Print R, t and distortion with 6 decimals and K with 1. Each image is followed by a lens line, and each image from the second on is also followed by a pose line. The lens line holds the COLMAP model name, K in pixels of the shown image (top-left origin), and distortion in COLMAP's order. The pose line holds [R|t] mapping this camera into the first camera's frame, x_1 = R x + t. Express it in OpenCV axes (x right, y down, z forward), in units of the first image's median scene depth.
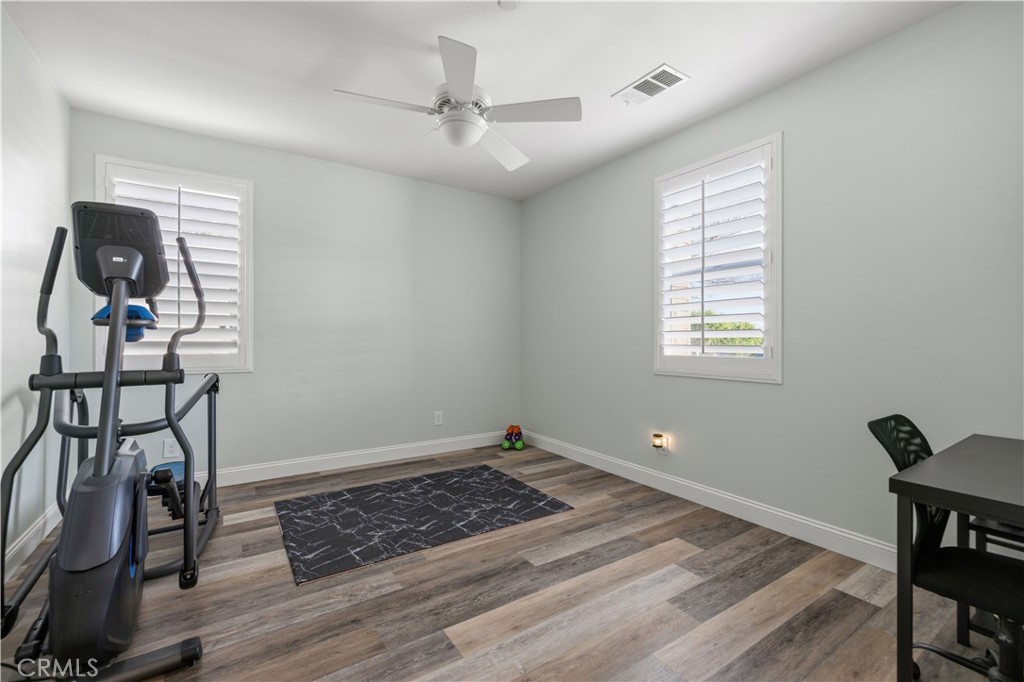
lens RADIAL K [[437.6, 0, 510.7], [0, 437.6, 337.4], [0, 0, 1]] dist [0.006492, 0.000418]
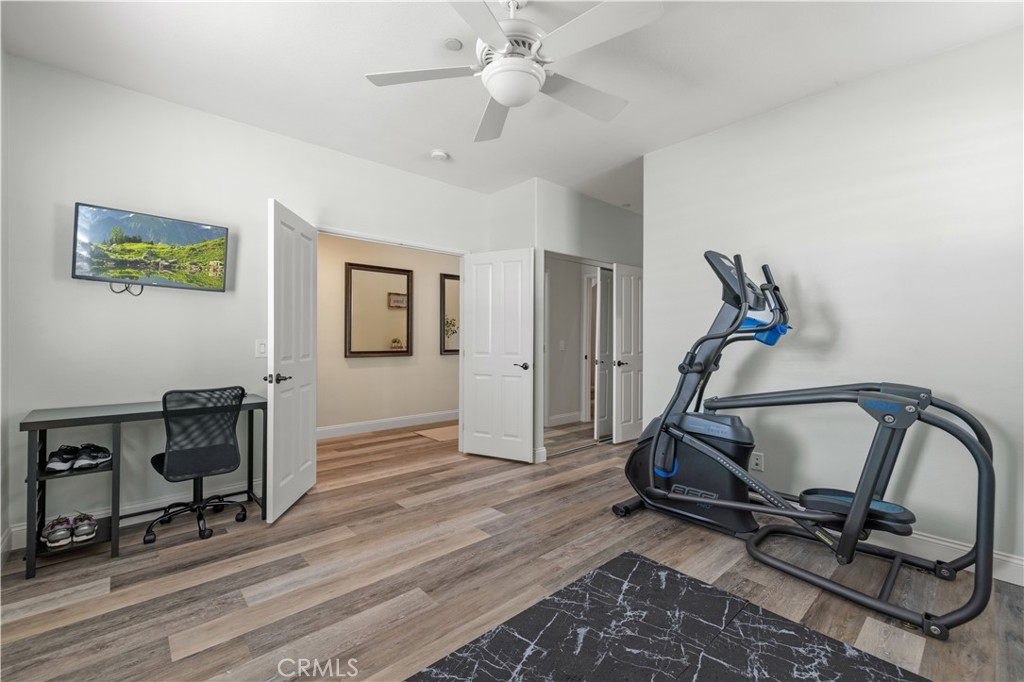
lens RADIAL K [[437.6, 0, 513.0], [0, 437.6, 339.2], [0, 0, 1]] dist [0.006492, 0.000418]
pose [[-0.988044, -0.010373, -0.153825, 0.008240], [-0.010211, 0.999946, -0.001845, 0.000517], [0.153836, -0.000252, -0.988096, 1.913107]]
